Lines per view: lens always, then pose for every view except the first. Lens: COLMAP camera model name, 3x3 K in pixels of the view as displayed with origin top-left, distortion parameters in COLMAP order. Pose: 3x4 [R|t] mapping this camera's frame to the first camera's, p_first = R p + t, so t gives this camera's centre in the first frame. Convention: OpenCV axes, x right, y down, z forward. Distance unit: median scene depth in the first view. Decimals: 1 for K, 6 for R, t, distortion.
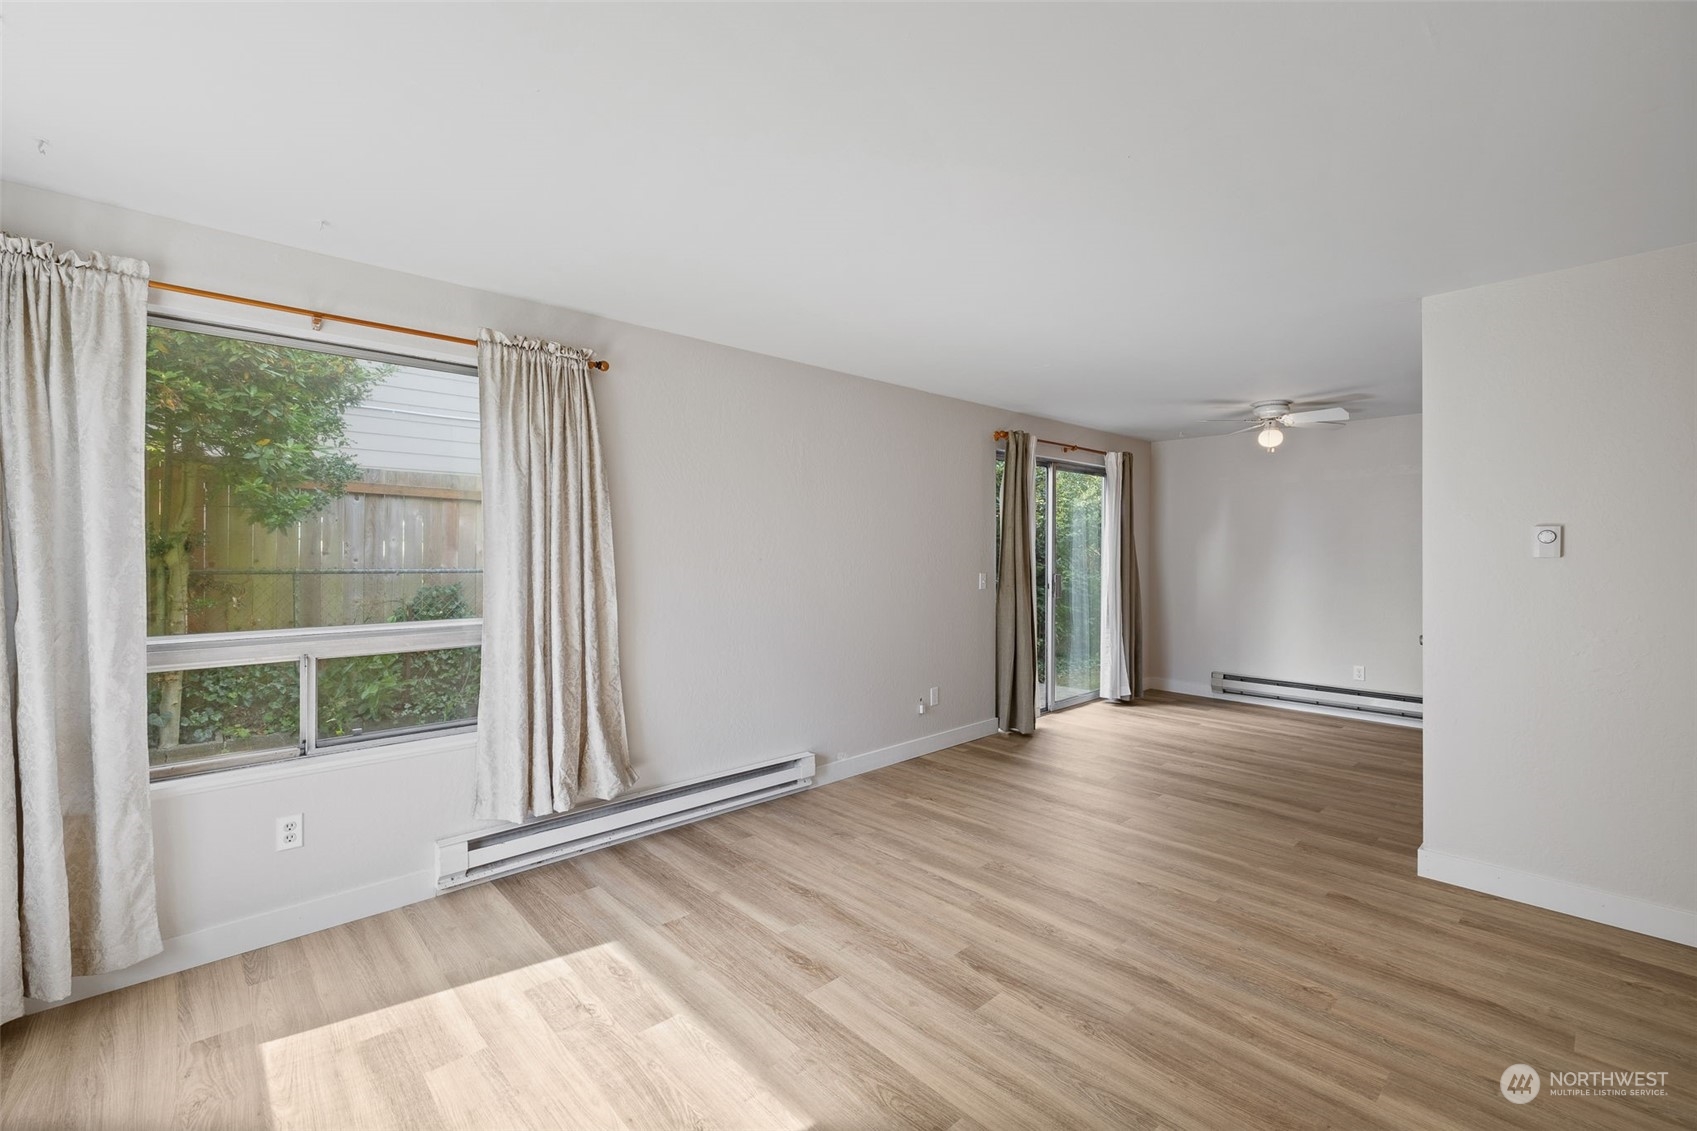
lens RADIAL K [[719.6, 0, 851.6], [0, 719.6, 551.2], [0, 0, 1]] dist [-0.000692, 0.000800]
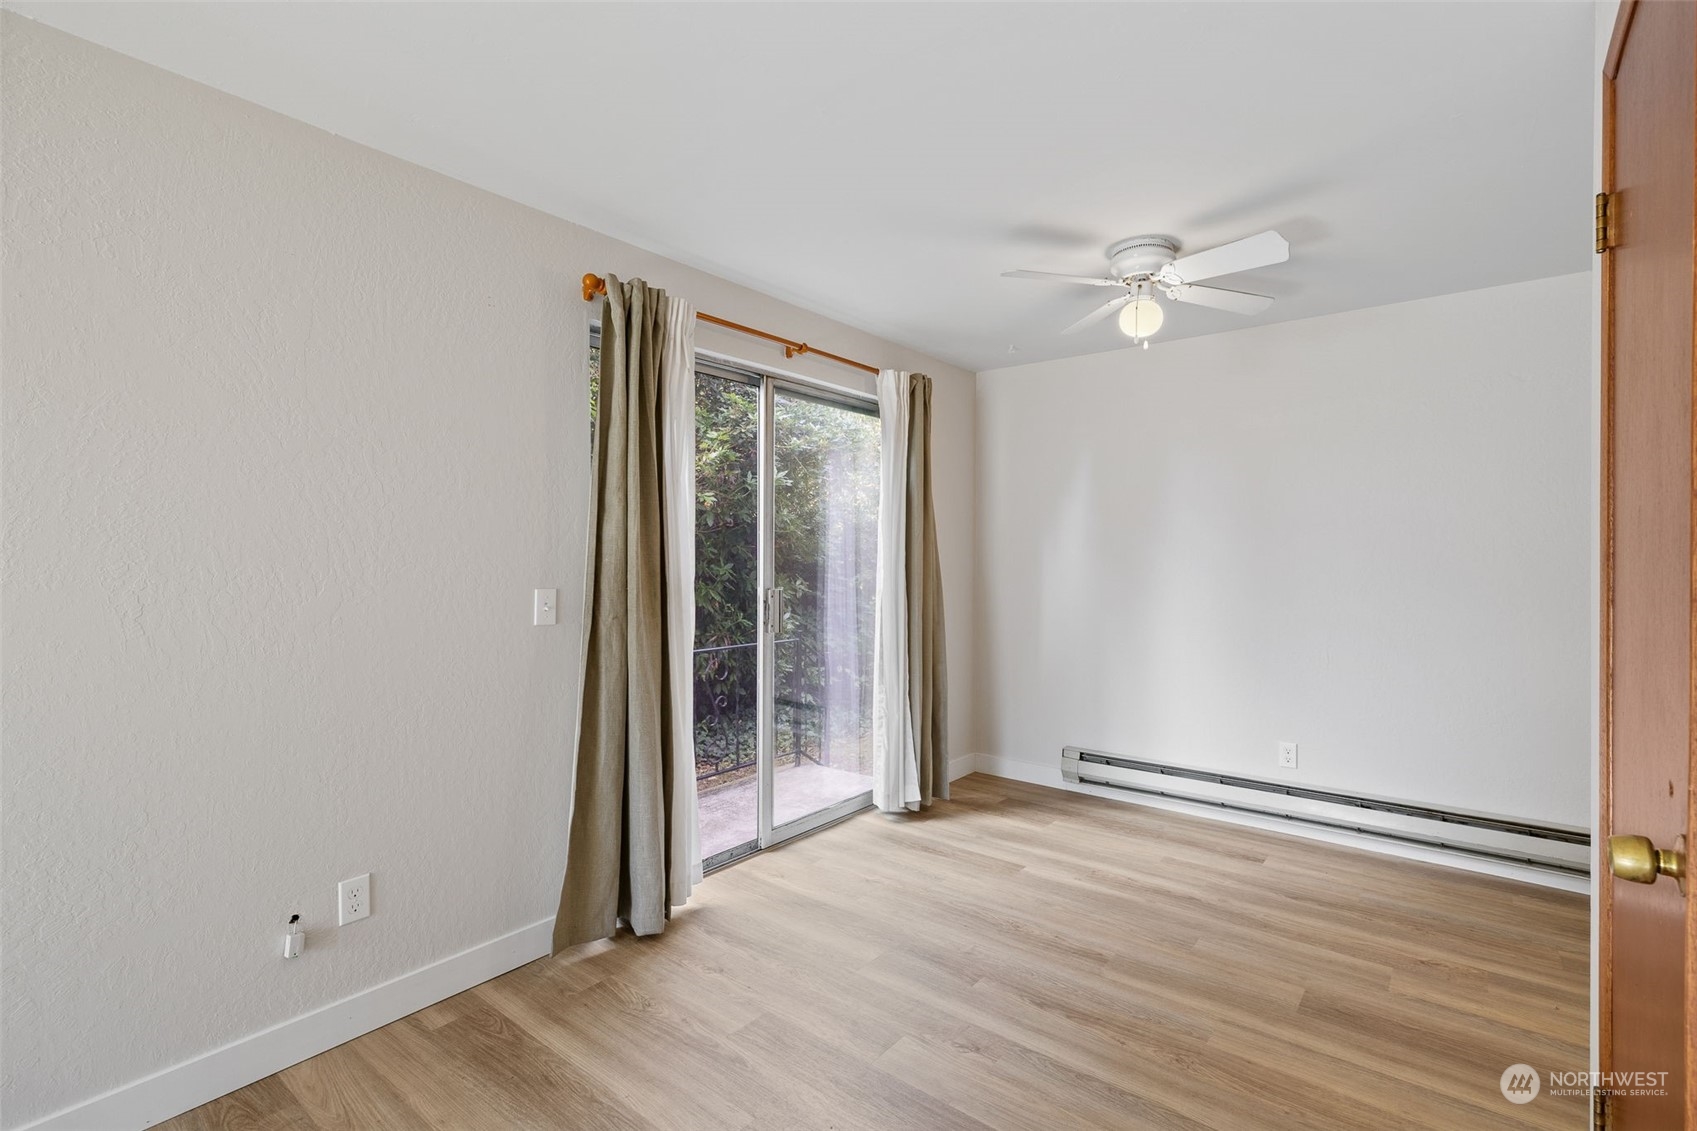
lens RADIAL K [[769.9, 0, 886.8], [0, 769.9, 557.4], [0, 0, 1]] dist [-0.006551, 0.001522]
pose [[0.986074, 0.000780, 0.166305, 0.407392], [-0.000611, 0.999999, -0.001070, 0.014047], [-0.166305, 0.000953, 0.986074, 0.638832]]
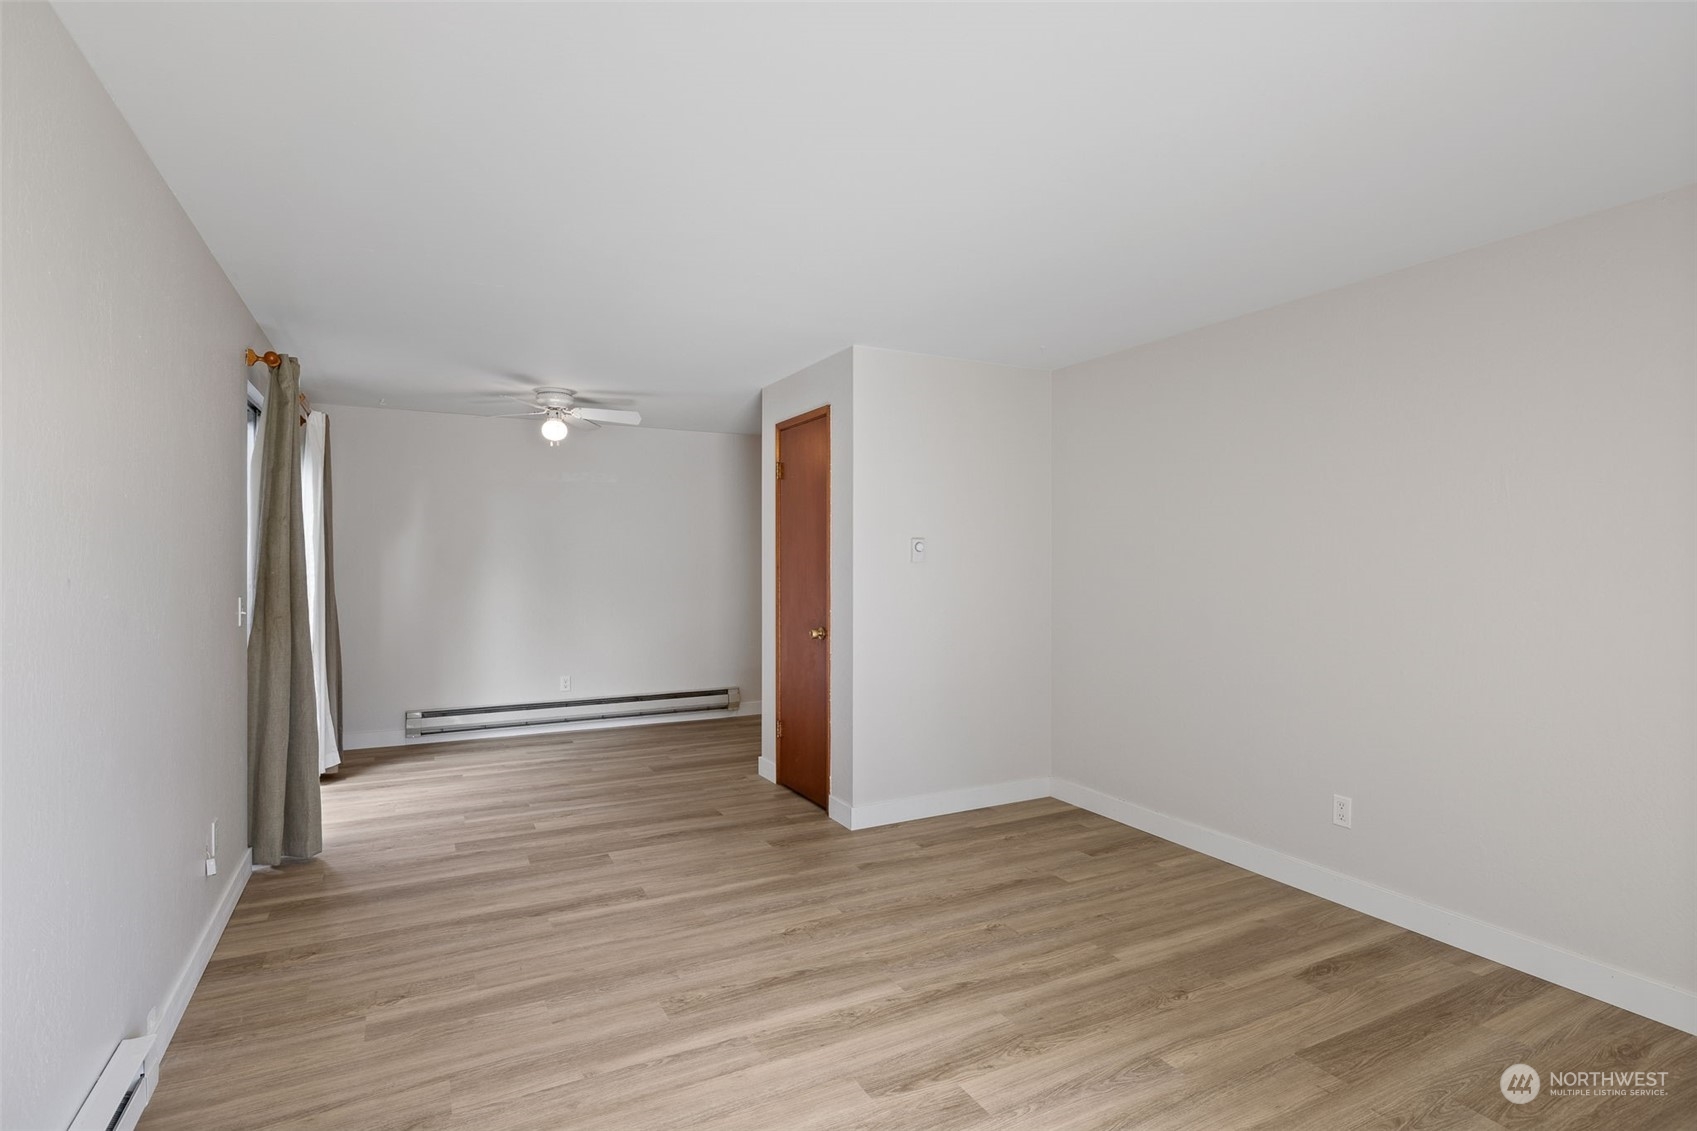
lens RADIAL K [[851.0, 0, 847.9], [0, 851.0, 577.7], [0, 0, 1]] dist [-0.006464, 0.000968]
pose [[0.270236, -0.024039, 0.962494, -0.421676], [0.001000, 0.999695, 0.024688, -0.001786], [-0.962794, -0.005709, 0.270177, 0.472873]]
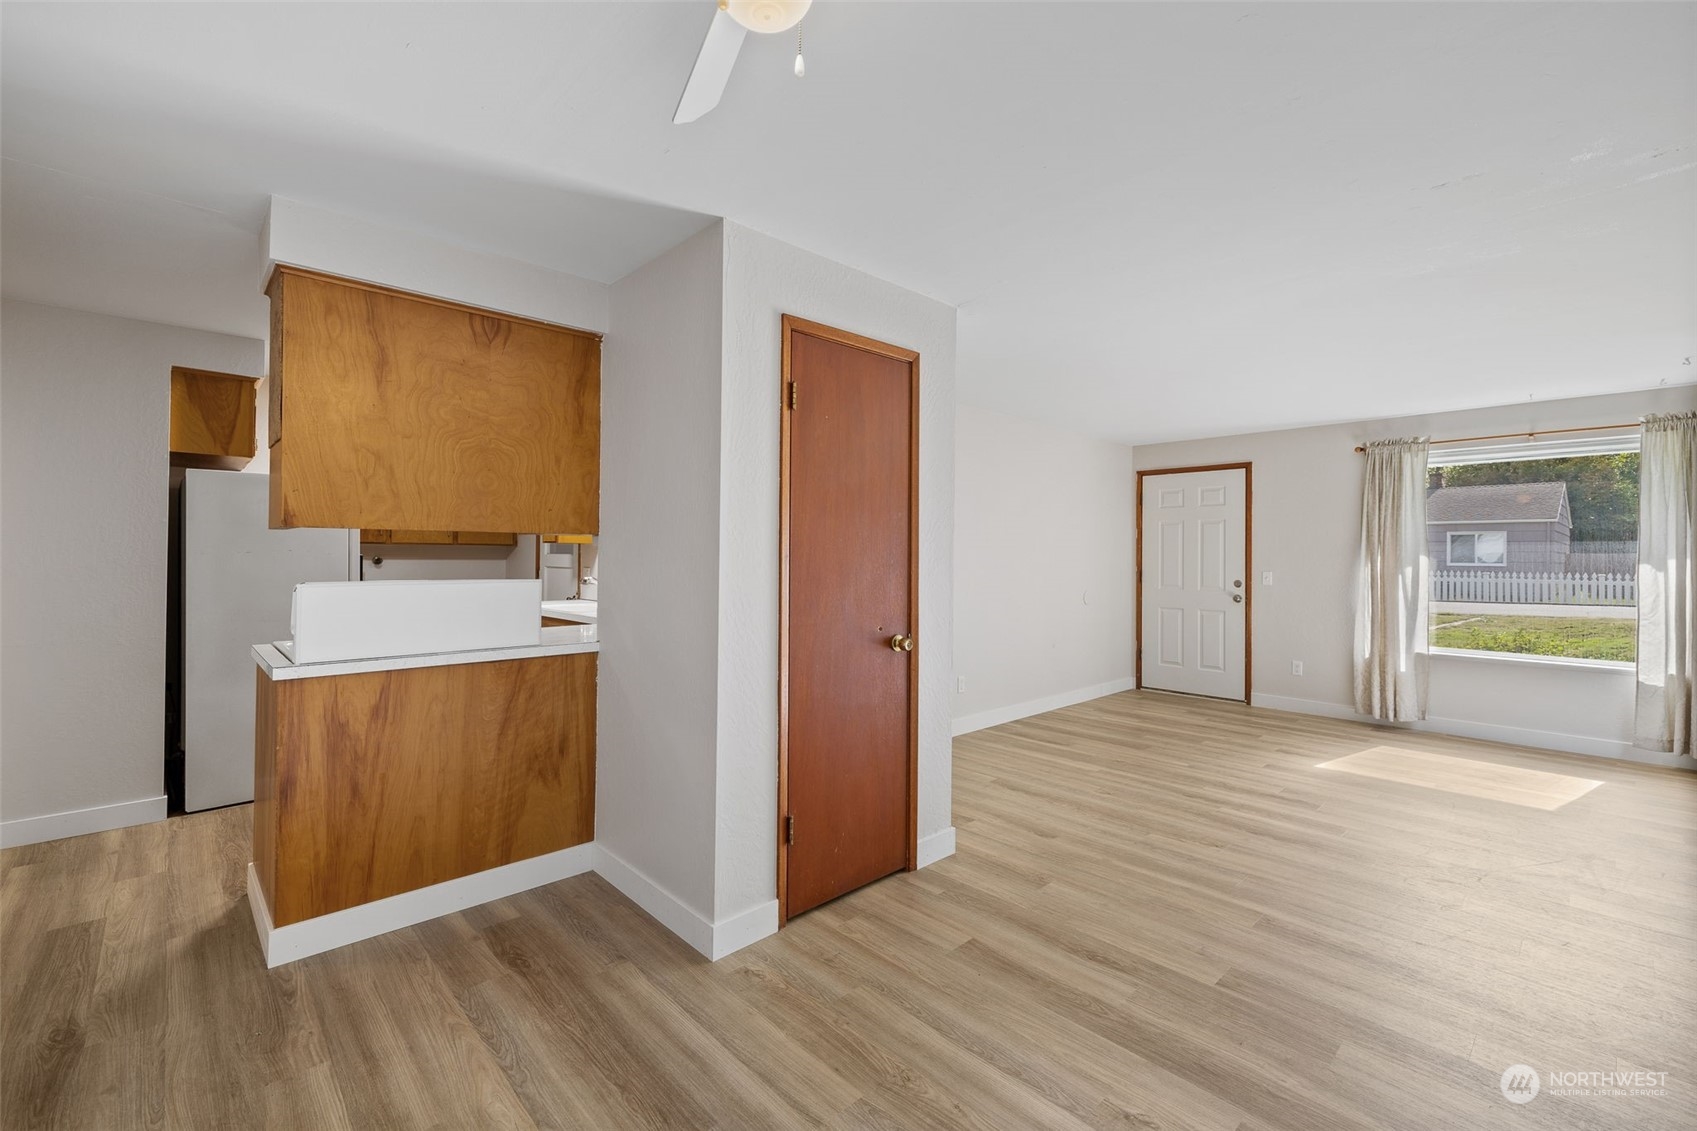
lens RADIAL K [[719.6, 0, 844.8], [0, 719.6, 547.3], [0, 0, 1]] dist [-0.000692, 0.000800]
pose [[-0.999974, -0.007109, -0.001088, 0.719112], [-0.007098, 0.999929, -0.009575, 0.009764], [0.001156, -0.009568, -0.999954, 1.553409]]
